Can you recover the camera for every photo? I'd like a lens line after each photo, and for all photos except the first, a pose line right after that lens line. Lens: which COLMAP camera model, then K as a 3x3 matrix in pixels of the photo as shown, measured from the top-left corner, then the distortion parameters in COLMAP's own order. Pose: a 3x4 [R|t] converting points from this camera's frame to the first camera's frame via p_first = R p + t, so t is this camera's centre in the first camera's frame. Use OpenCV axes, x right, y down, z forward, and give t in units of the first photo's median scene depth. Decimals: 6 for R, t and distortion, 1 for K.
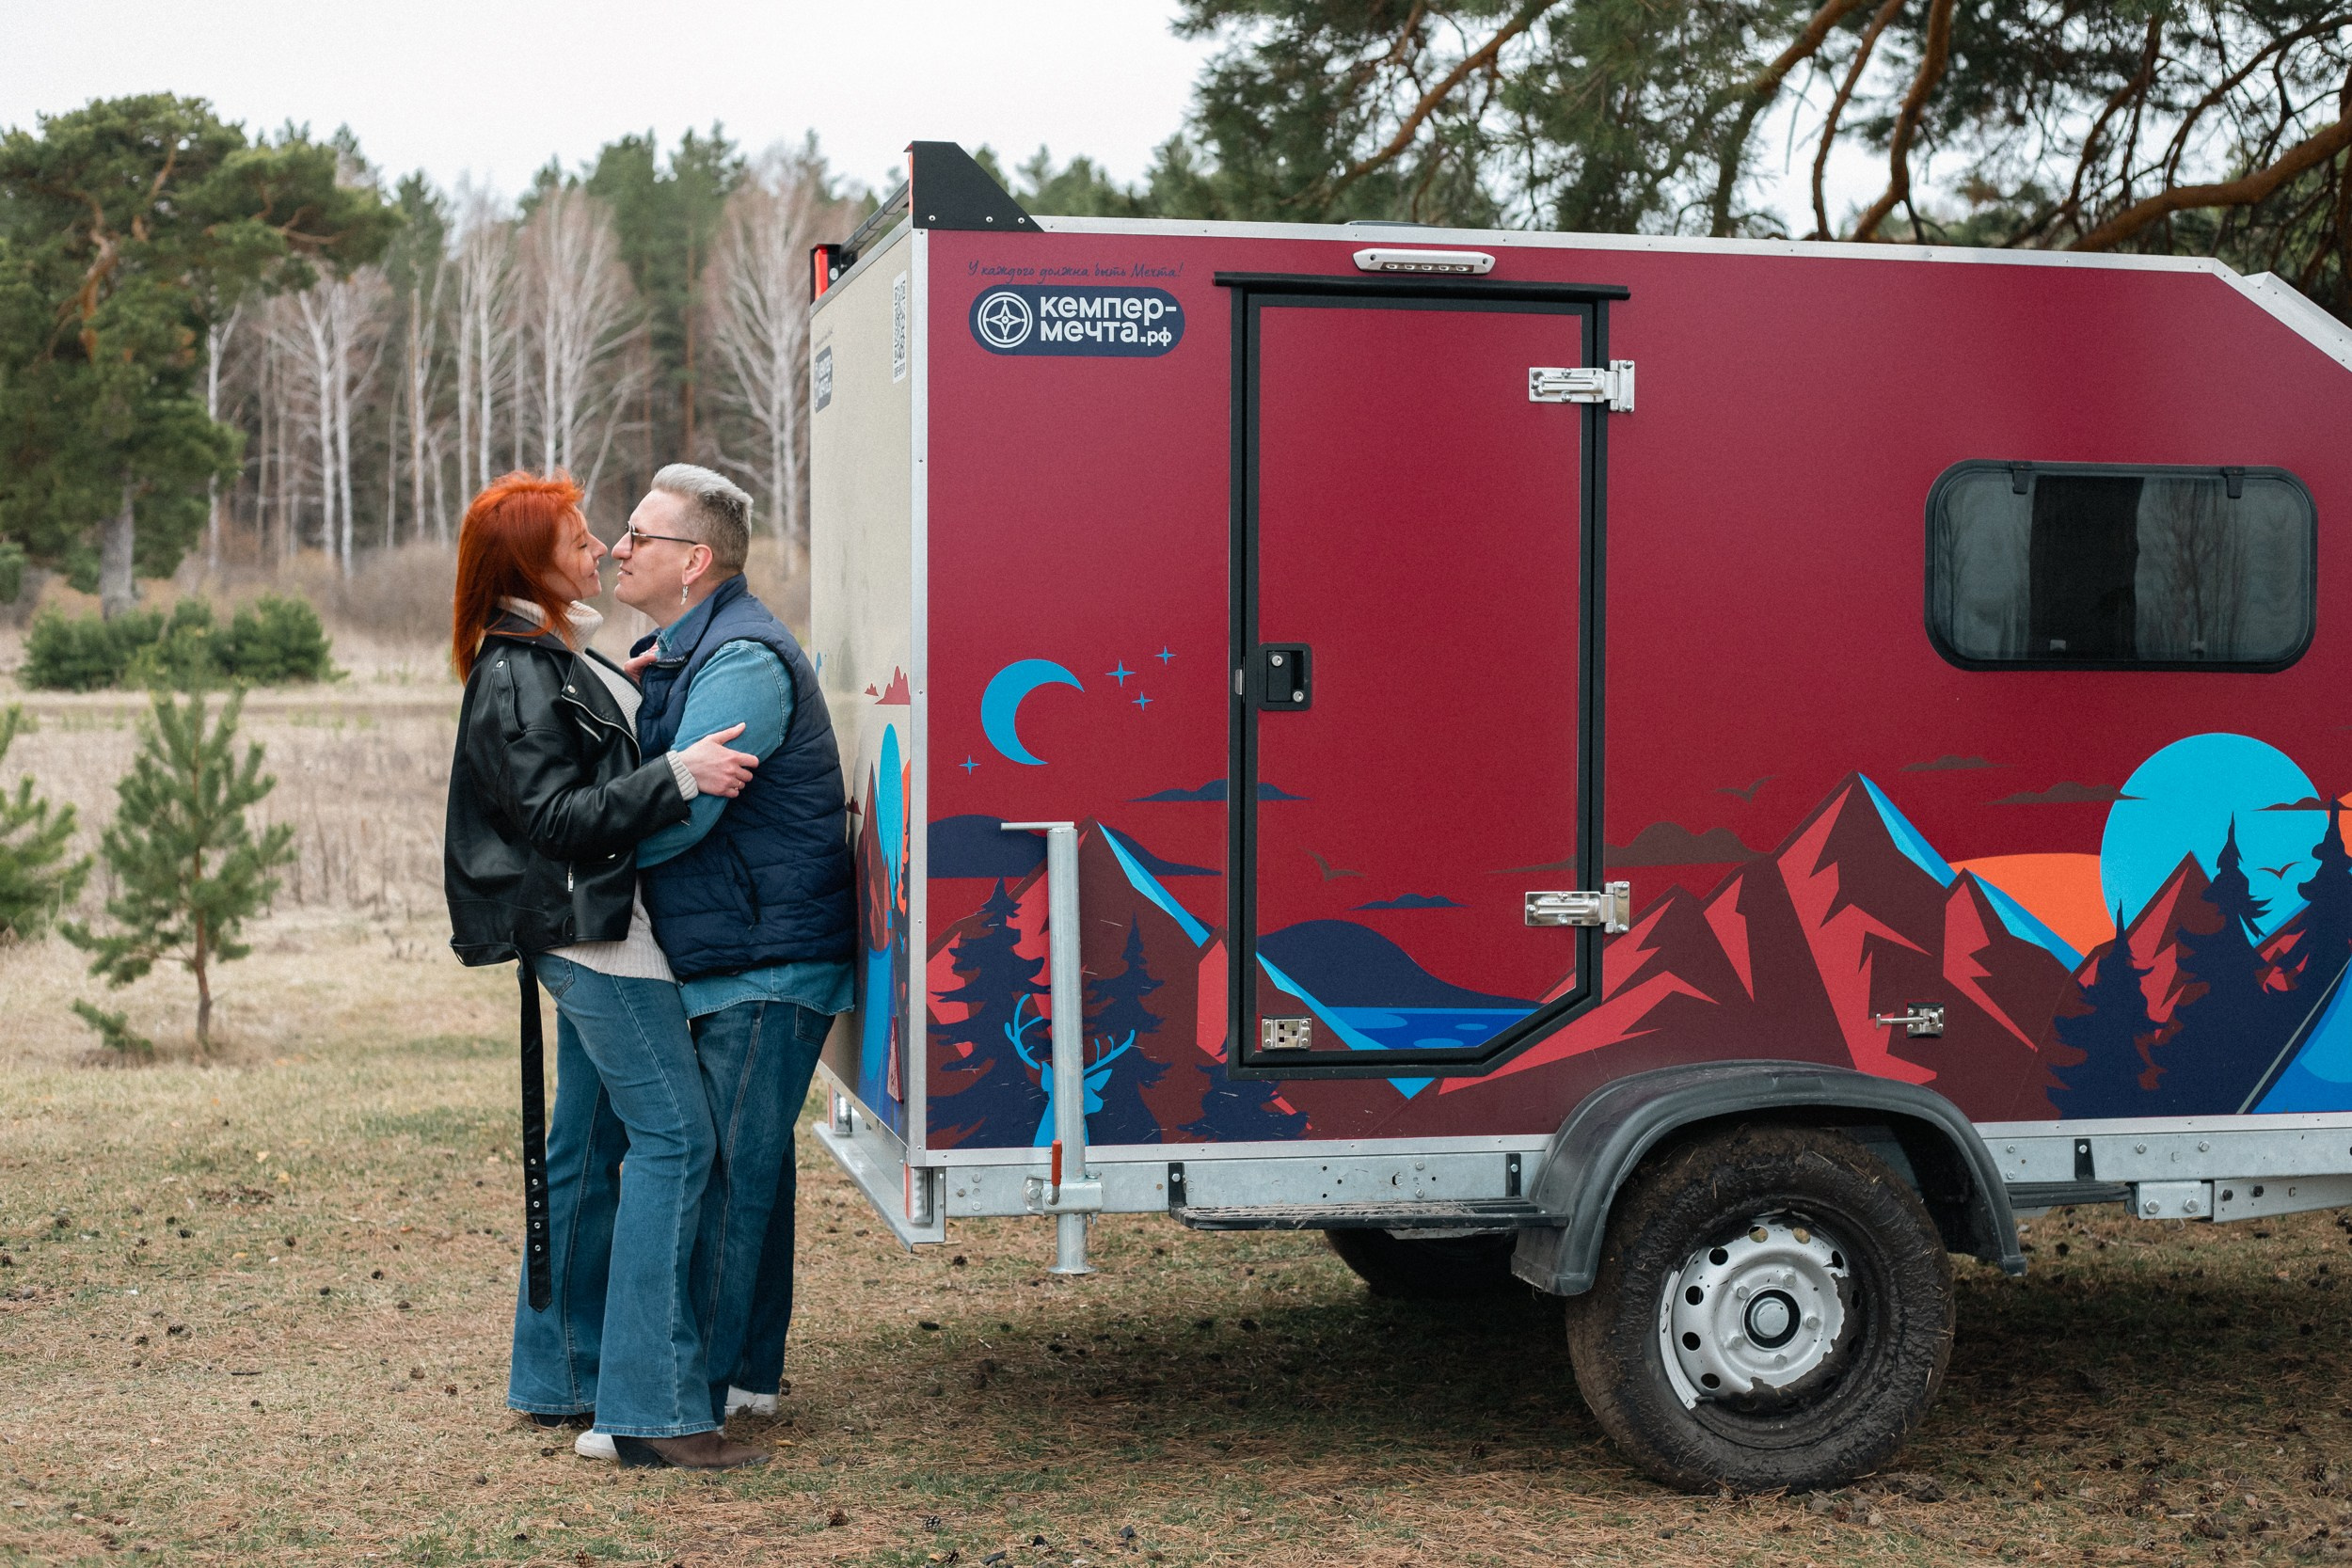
lens RADIAL K [[3397.7, 0, 1197.6], [0, 3397.7, 782.8], [0, 0, 1]] dist [-0.102557, 0.000000]
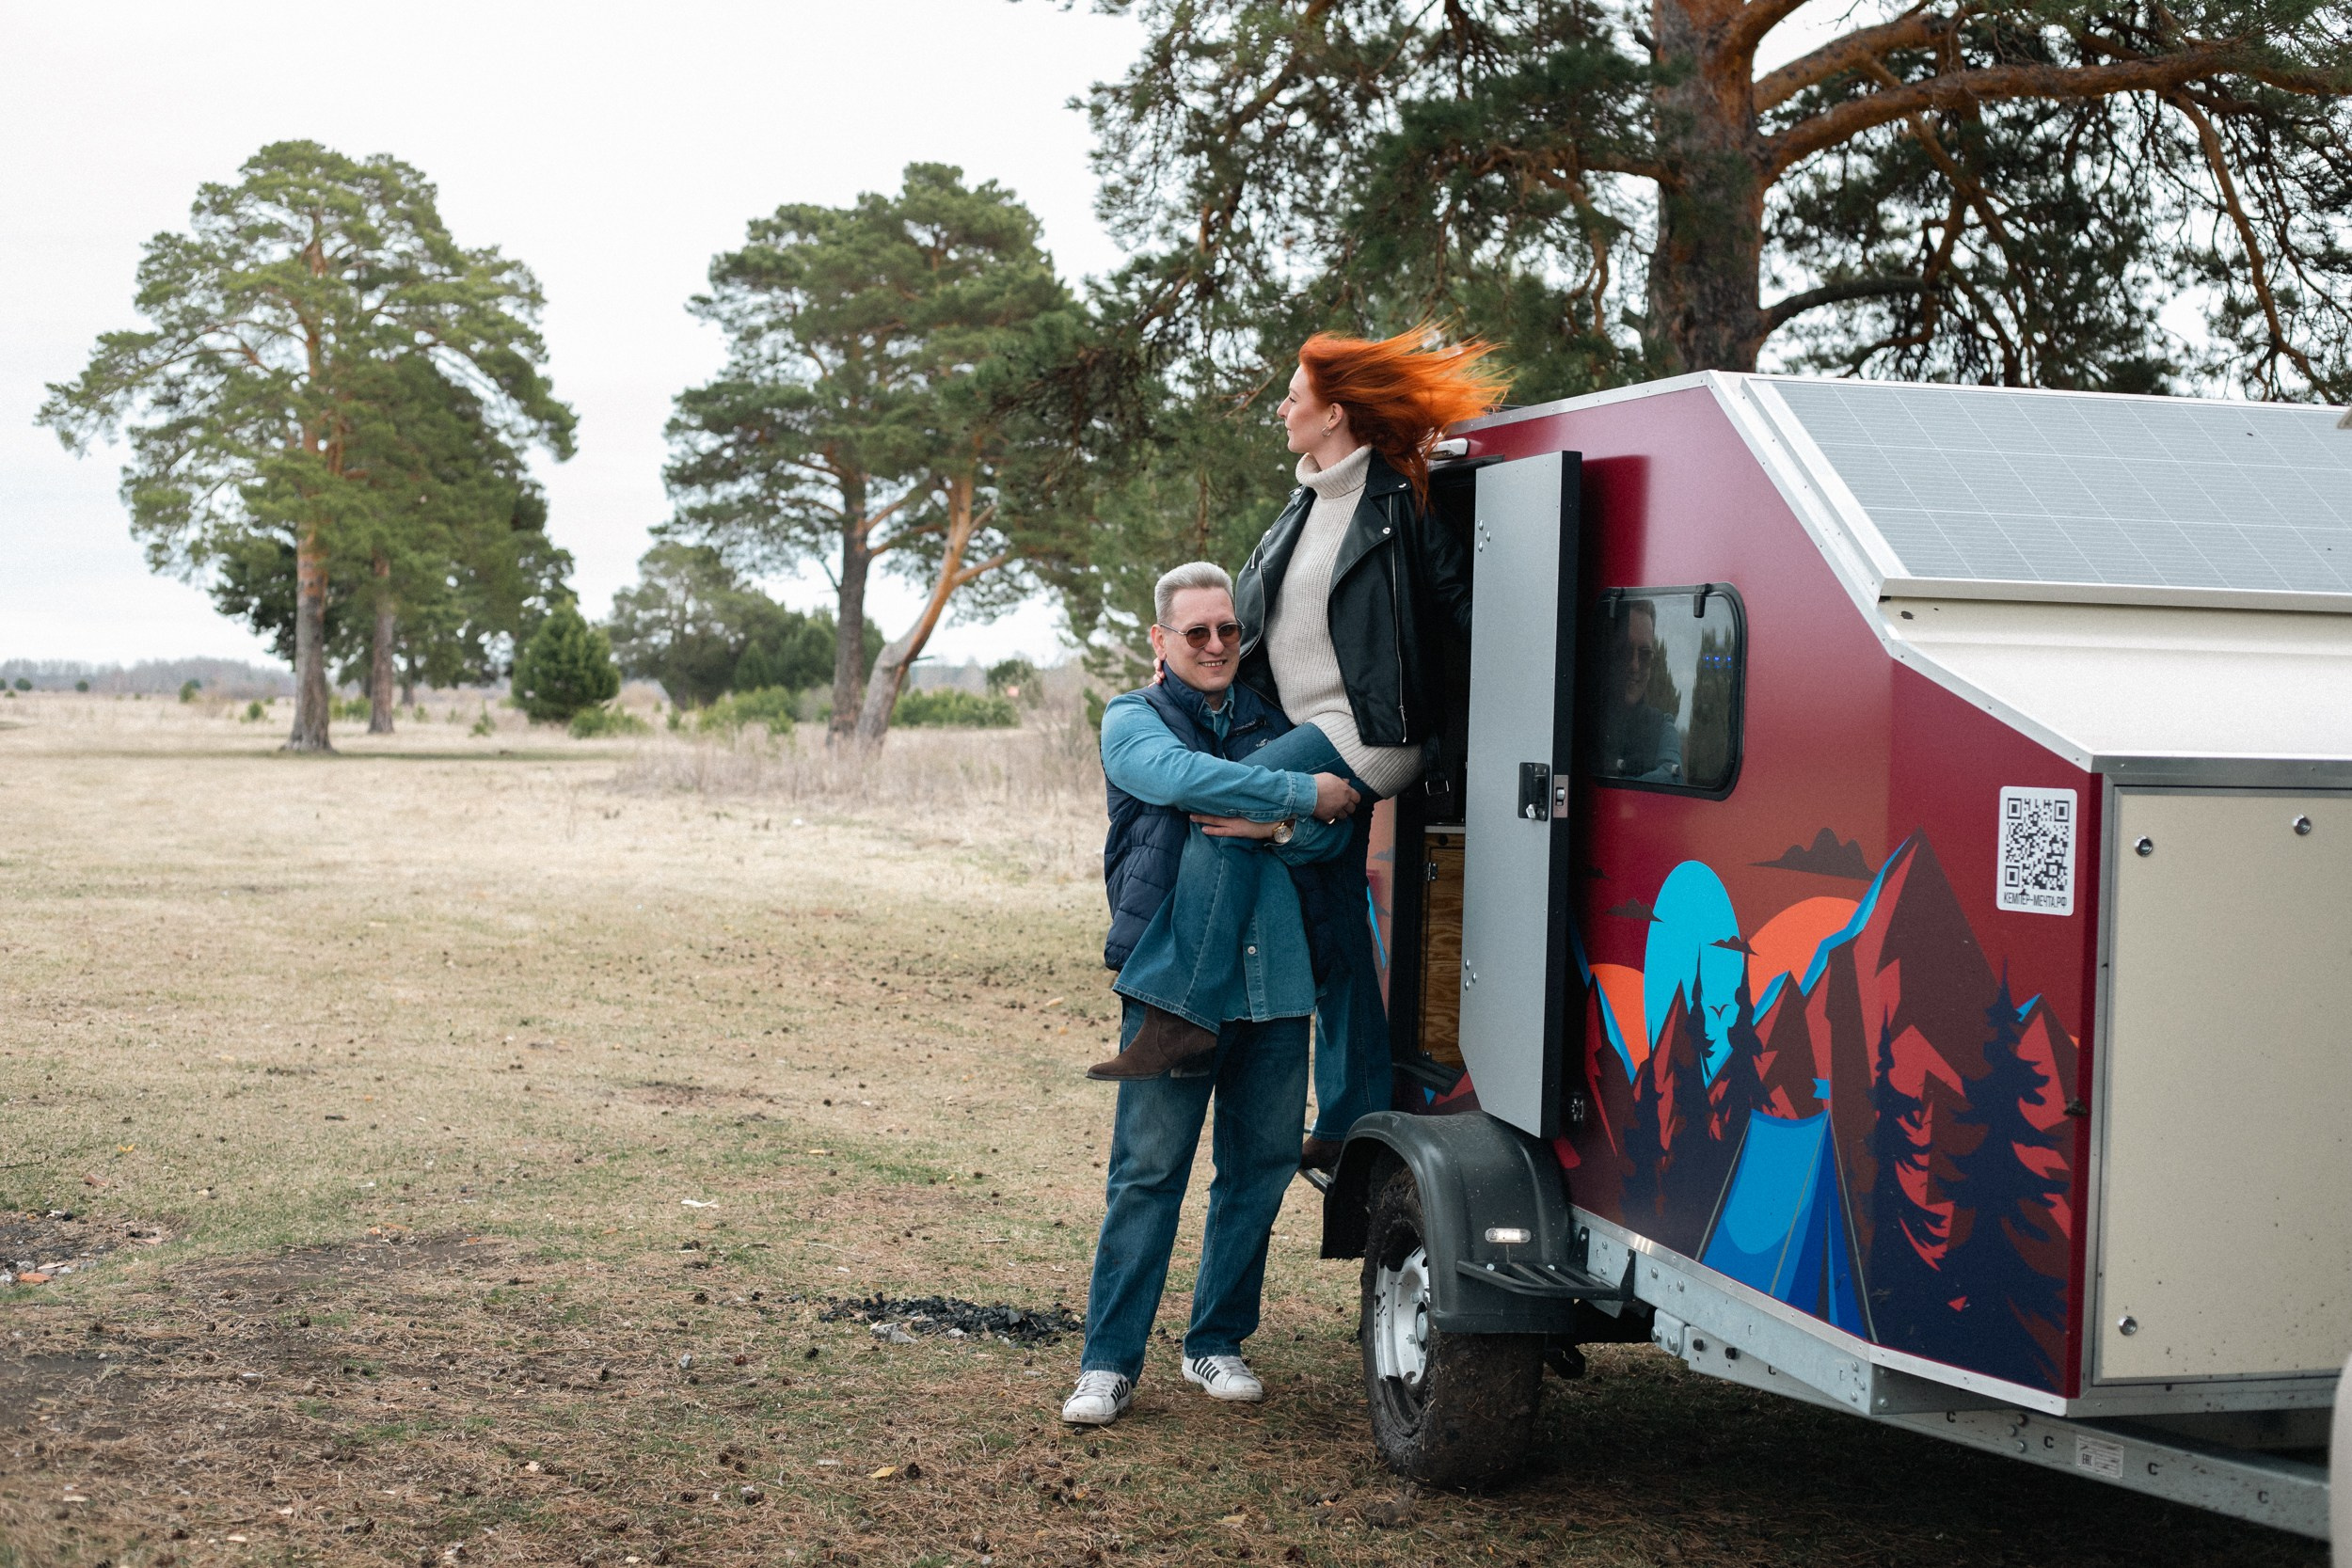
lens RADIAL K [[3397.7, 0, 1157.6], [0, 3397.7, 793.9], [0, 0, 1]] dist [-0.102557, 0.000000]
pose [[0.022049, 0.032329, -0.999234, 1.346170], [-0.067549, 0.997241, 0.030774, -0.056466], [0.997472, 0.066818, 0.024172, 0.868763]]
